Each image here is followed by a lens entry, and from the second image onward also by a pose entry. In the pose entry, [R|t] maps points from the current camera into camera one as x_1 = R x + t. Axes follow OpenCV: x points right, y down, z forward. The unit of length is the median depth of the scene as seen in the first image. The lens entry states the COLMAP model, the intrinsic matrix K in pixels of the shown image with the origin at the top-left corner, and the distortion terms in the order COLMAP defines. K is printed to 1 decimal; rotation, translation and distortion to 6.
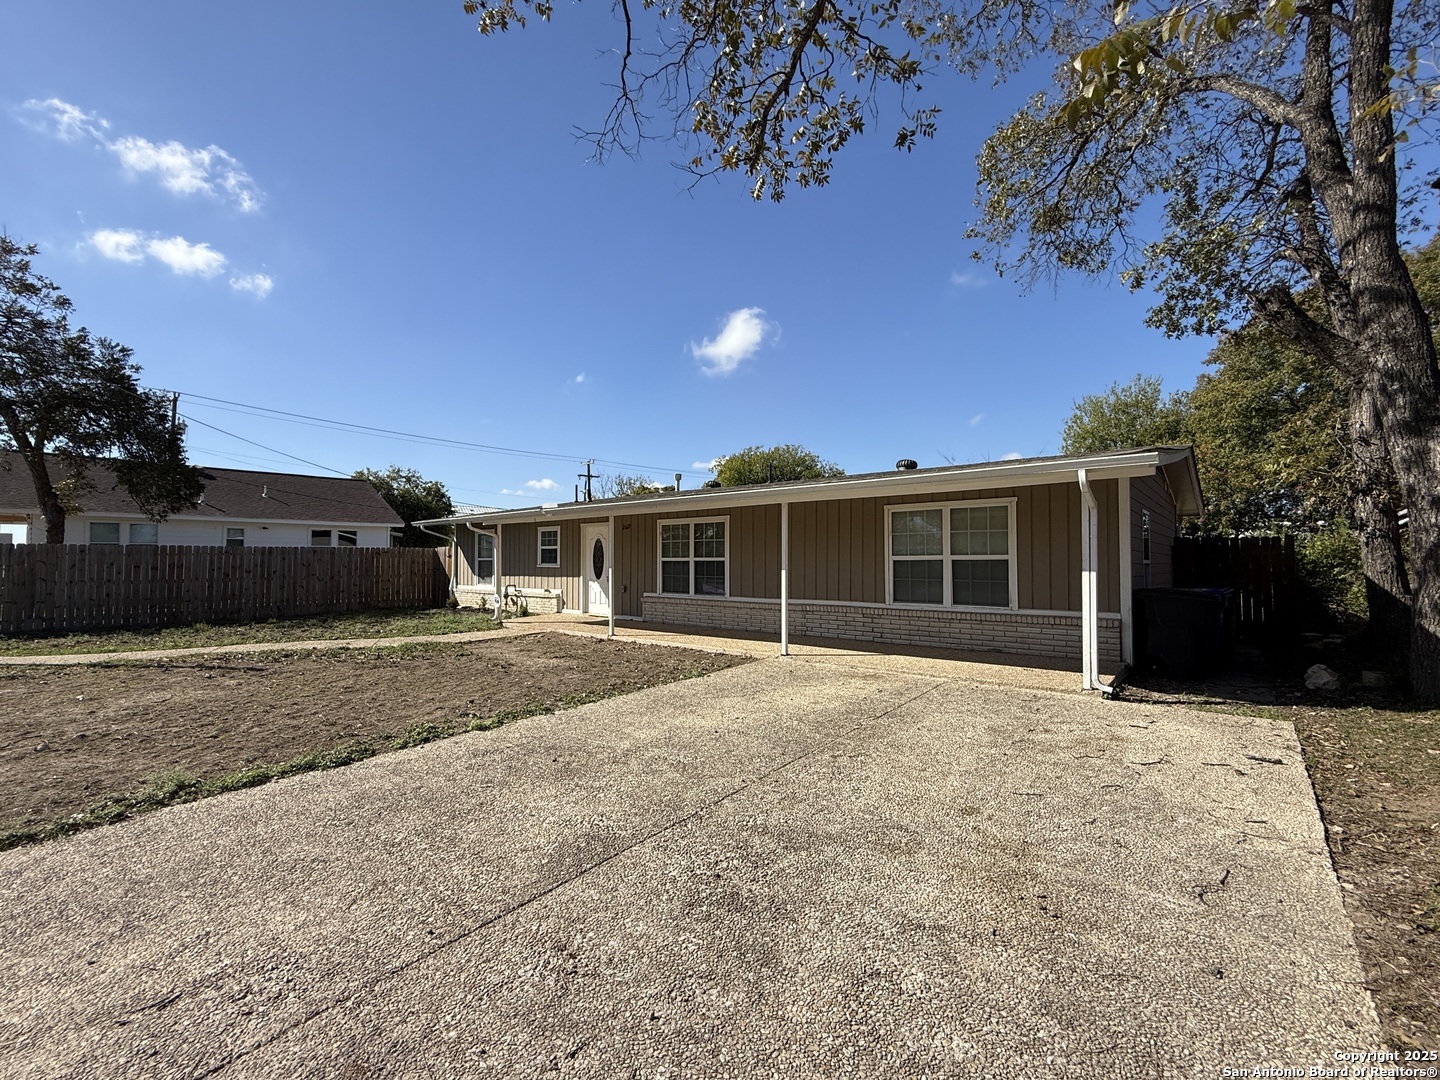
lens RADIAL K [[629.7, 0, 720.0], [0, 629.7, 540.0], [0, 0, 1]] dist [0.001199, 0.000105]
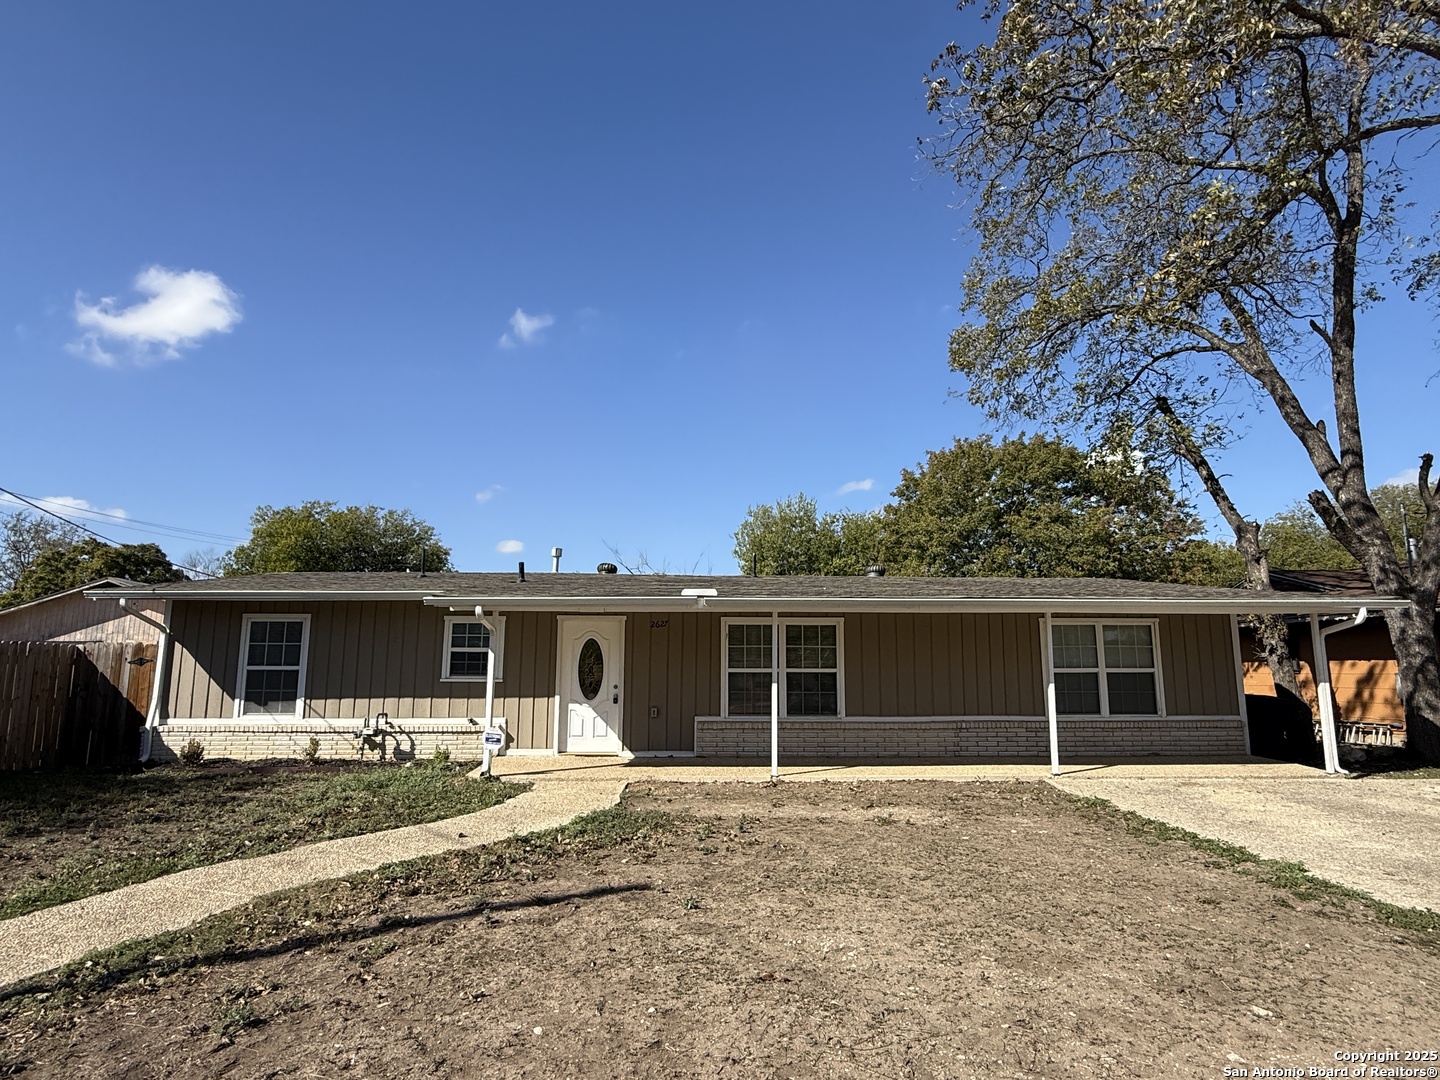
lens RADIAL K [[776.7, 0, 720.0], [0, 776.7, 540.0], [0, 0, 1]] dist [0.003320, 0.000077]
pose [[0.718304, 0.108957, 0.687144, -0.671055], [-0.028528, 0.991443, -0.127386, -0.004659], [-0.695144, 0.071899, 0.715266, 0.292730]]
